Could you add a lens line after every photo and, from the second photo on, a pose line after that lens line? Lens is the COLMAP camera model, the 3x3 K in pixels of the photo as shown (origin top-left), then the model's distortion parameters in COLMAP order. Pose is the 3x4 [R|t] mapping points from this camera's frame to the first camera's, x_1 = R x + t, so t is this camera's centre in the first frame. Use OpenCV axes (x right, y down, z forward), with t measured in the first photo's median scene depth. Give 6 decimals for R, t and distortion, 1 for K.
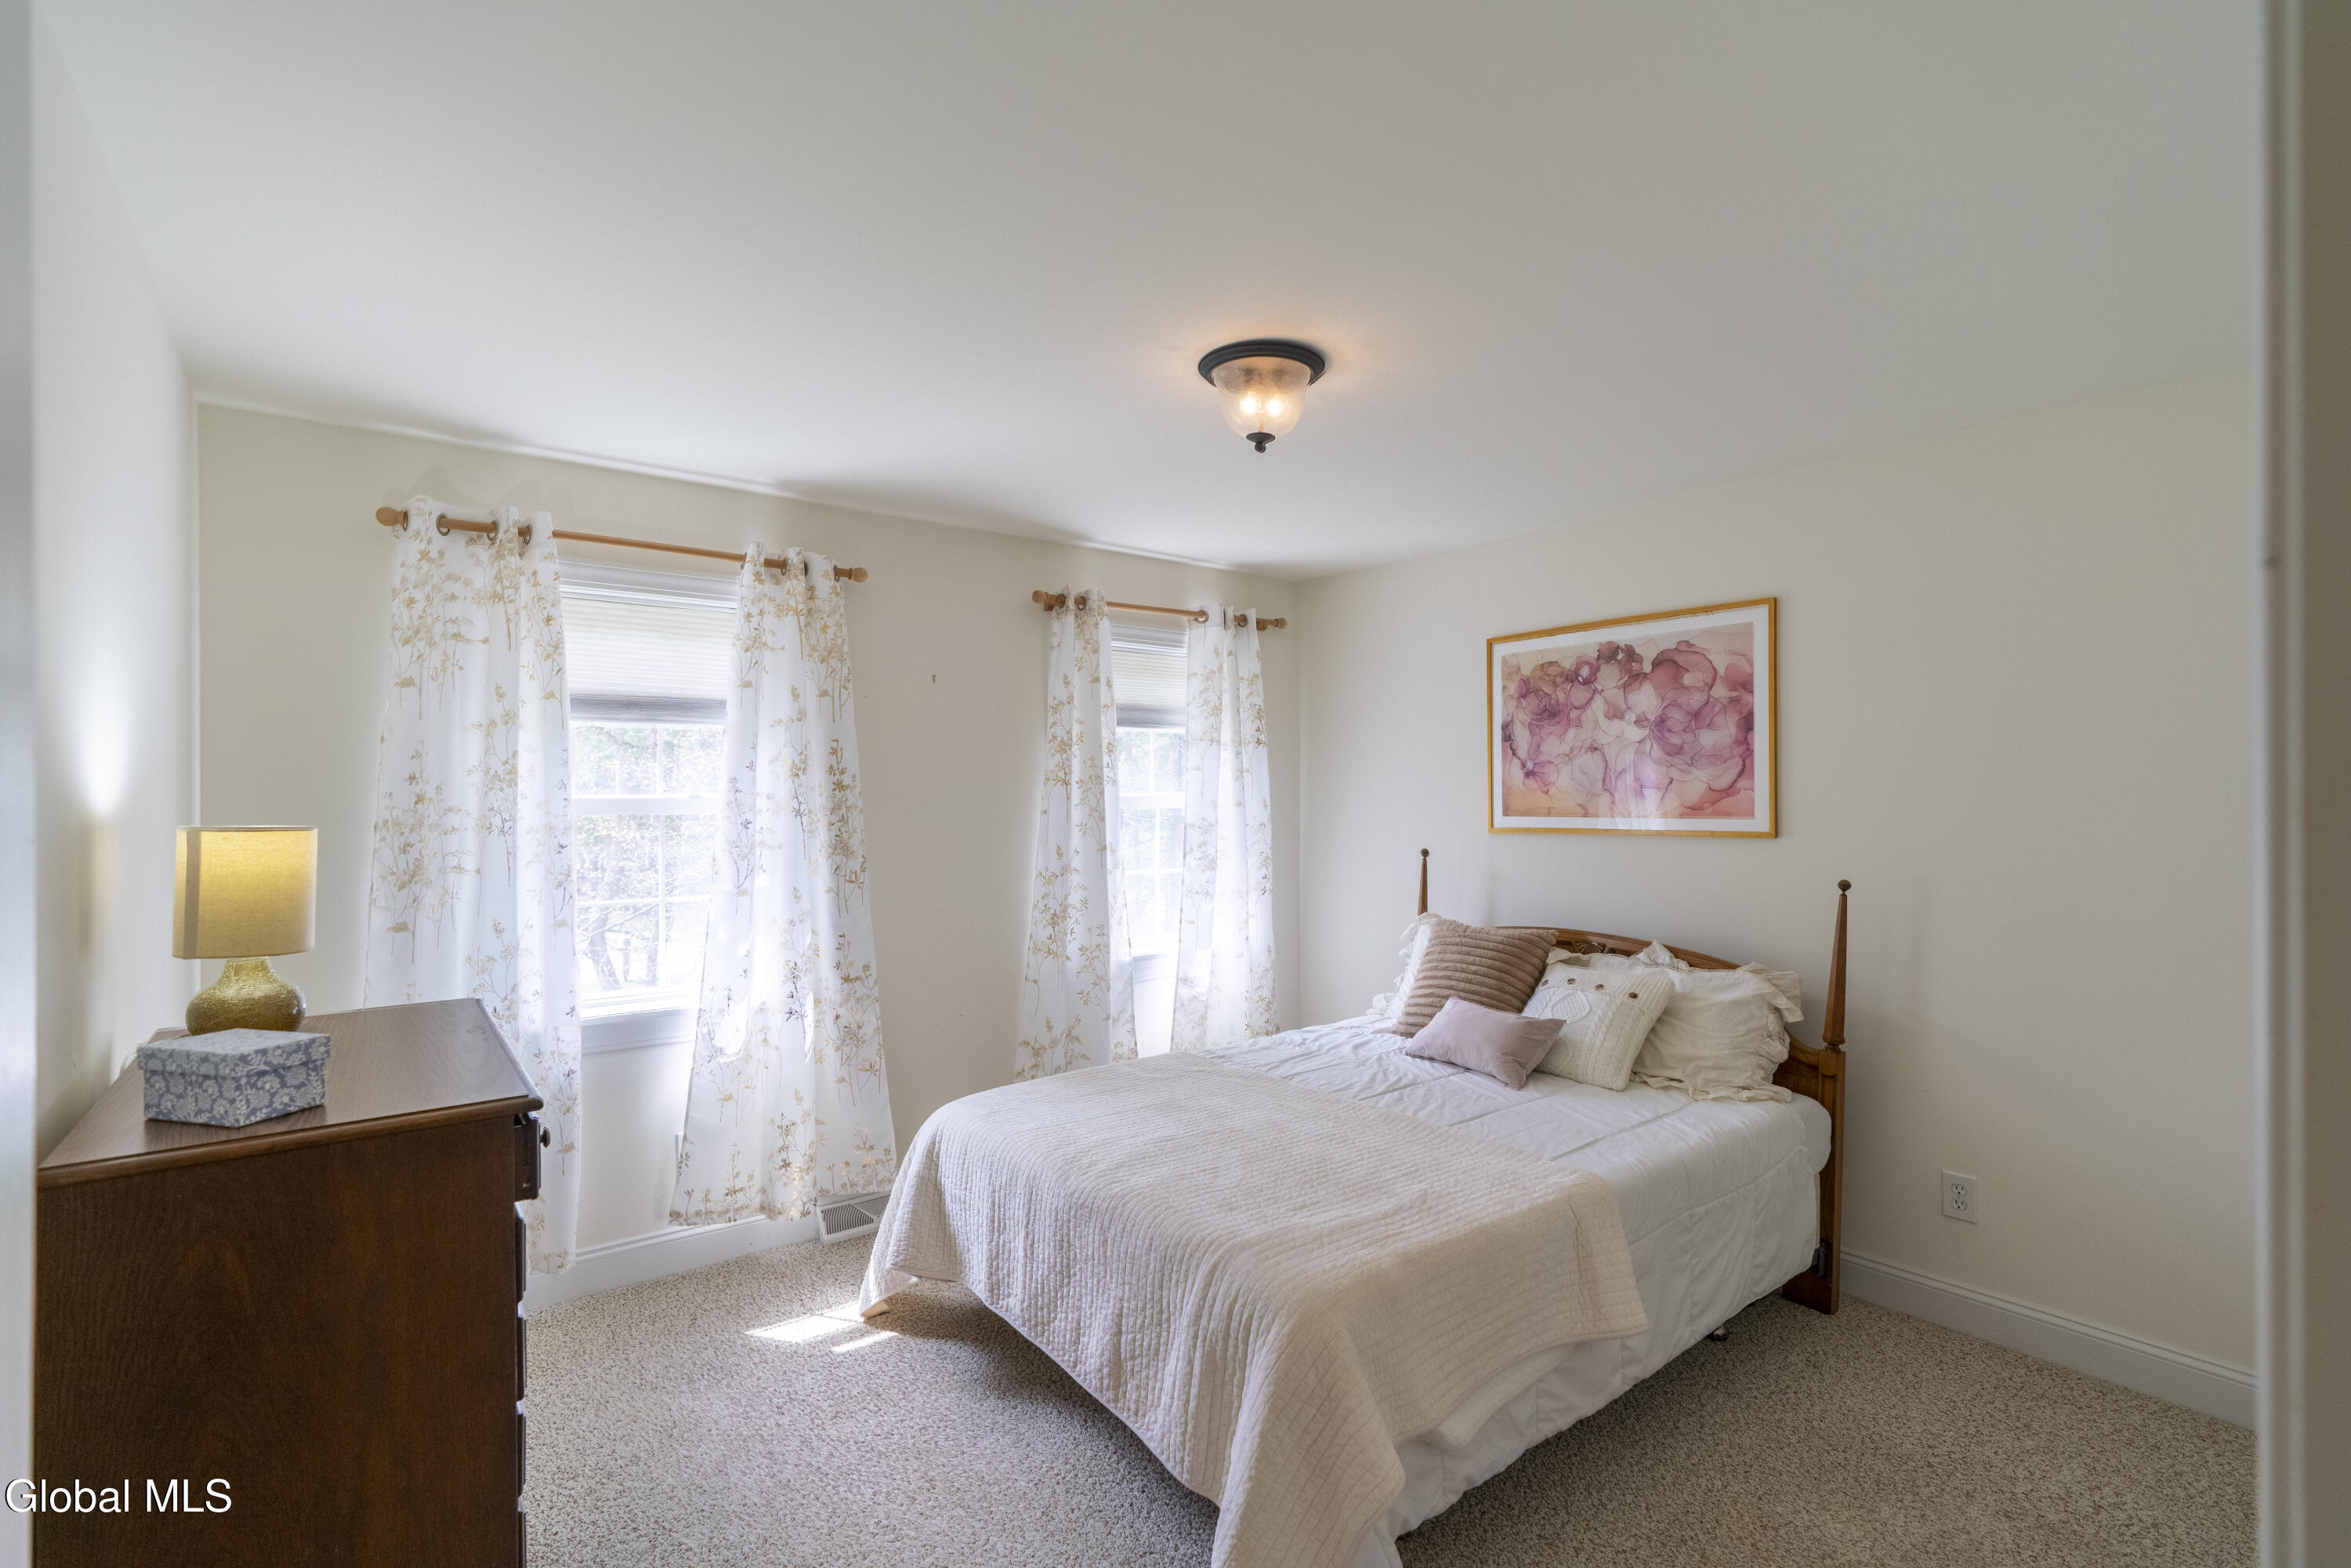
lens RADIAL K [[1059.1, 0, 1156.9], [0, 1059.1, 787.6], [0, 0, 1]] dist [-0.012107, 0.001933]
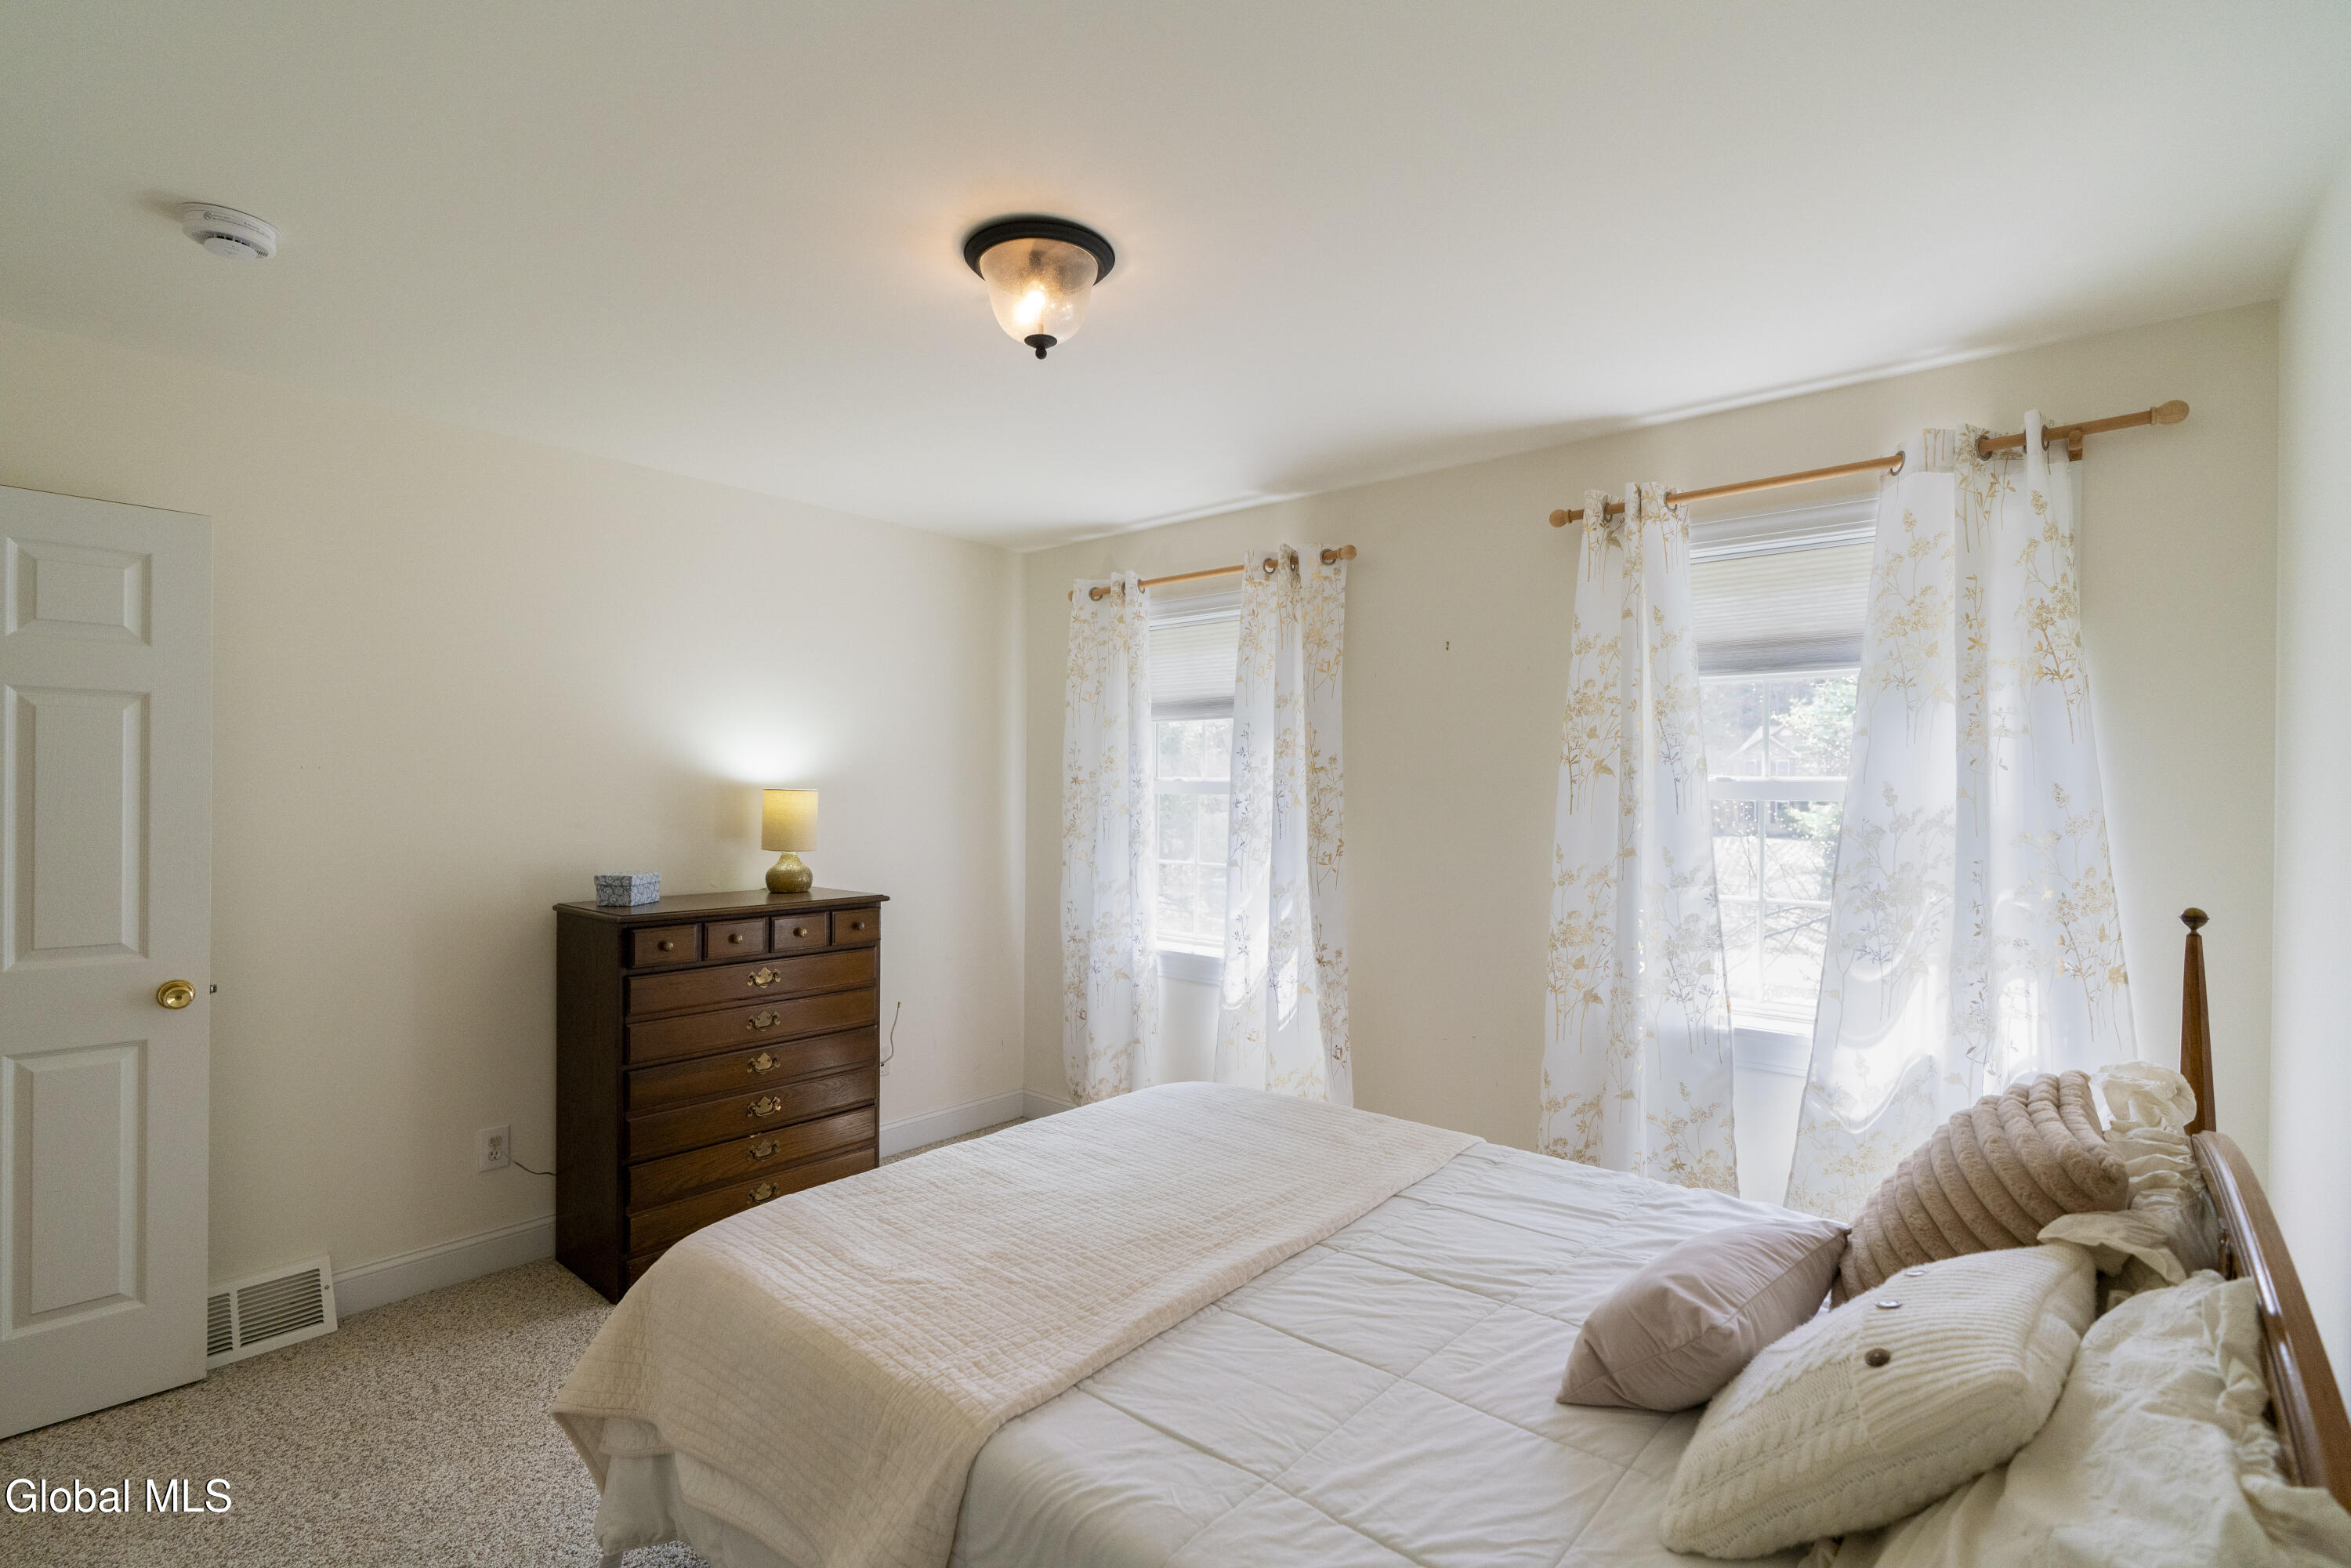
lens RADIAL K [[1059.1, 0, 1161.6], [0, 1059.1, 783.2], [0, 0, 1]] dist [-0.012107, 0.001933]
pose [[0.212703, -0.003520, -0.977111, 0.658101], [-0.002672, 0.999988, -0.004184, 0.017422], [0.977113, 0.003501, 0.212691, 0.641311]]
